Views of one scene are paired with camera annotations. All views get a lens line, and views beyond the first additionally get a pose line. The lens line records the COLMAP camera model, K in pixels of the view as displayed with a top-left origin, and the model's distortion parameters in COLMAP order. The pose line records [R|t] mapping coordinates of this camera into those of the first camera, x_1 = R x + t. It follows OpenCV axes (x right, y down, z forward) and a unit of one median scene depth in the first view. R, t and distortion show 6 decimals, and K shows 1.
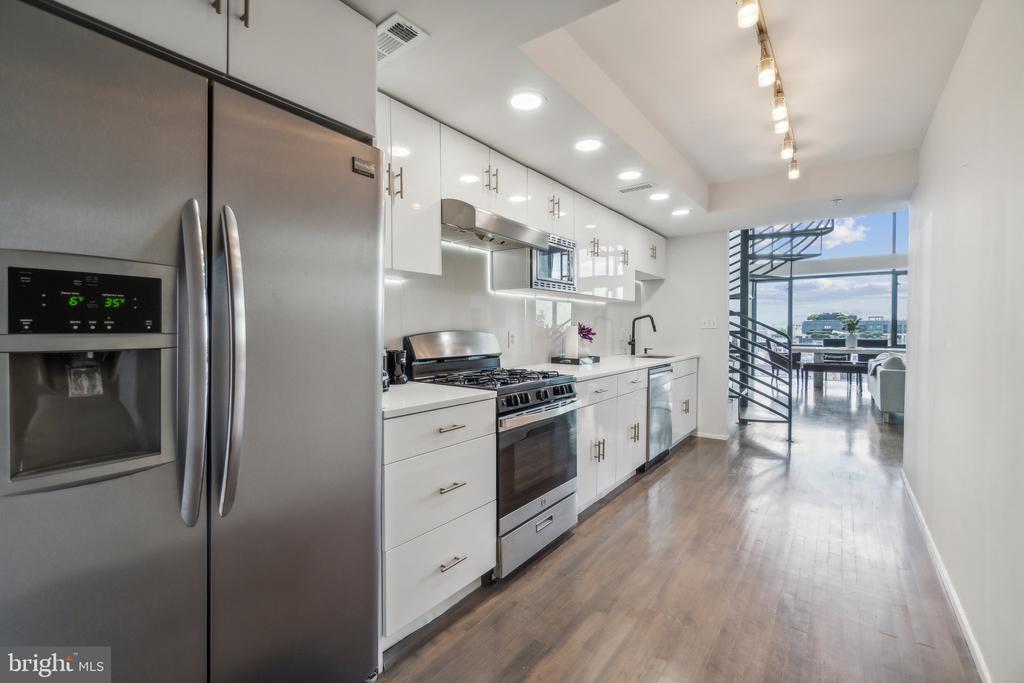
lens RADIAL K [[446.0, 0, 526.6], [0, 446.0, 331.1], [0, 0, 1]] dist [-0.002793, -0.000600]
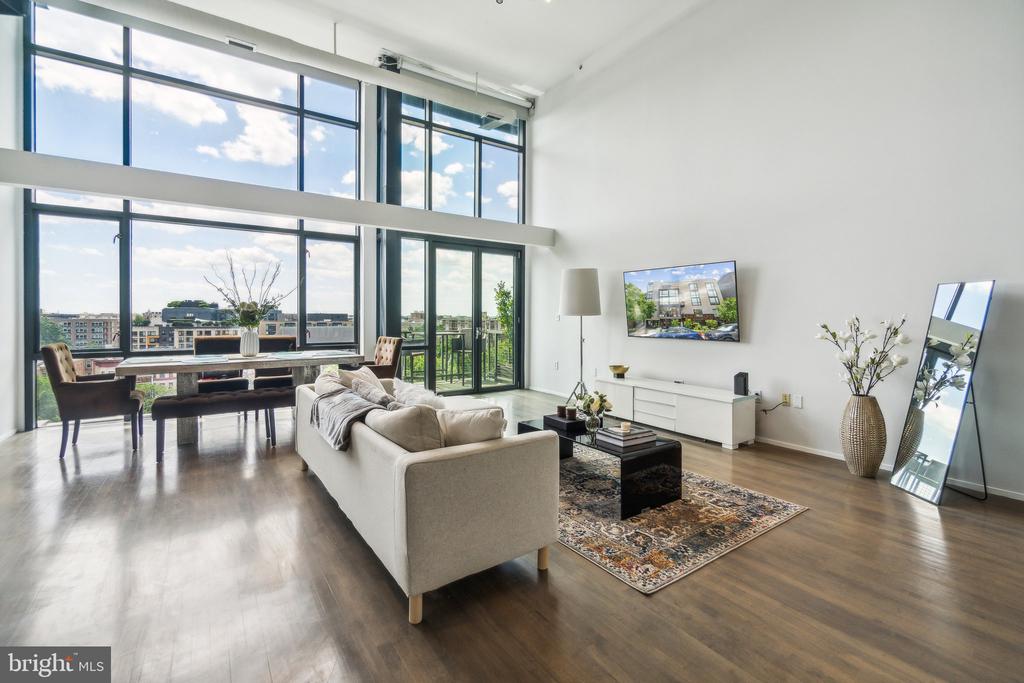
lens RADIAL K [[446.0, 0, 507.8], [0, 446.0, 323.8], [0, 0, 1]] dist [-0.002793, -0.000600]
pose [[0.349260, -0.013288, 0.936932, 0.315855], [0.003084, 0.999910, 0.013032, -0.006091], [-0.937021, -0.001662, 0.349269, 0.490282]]
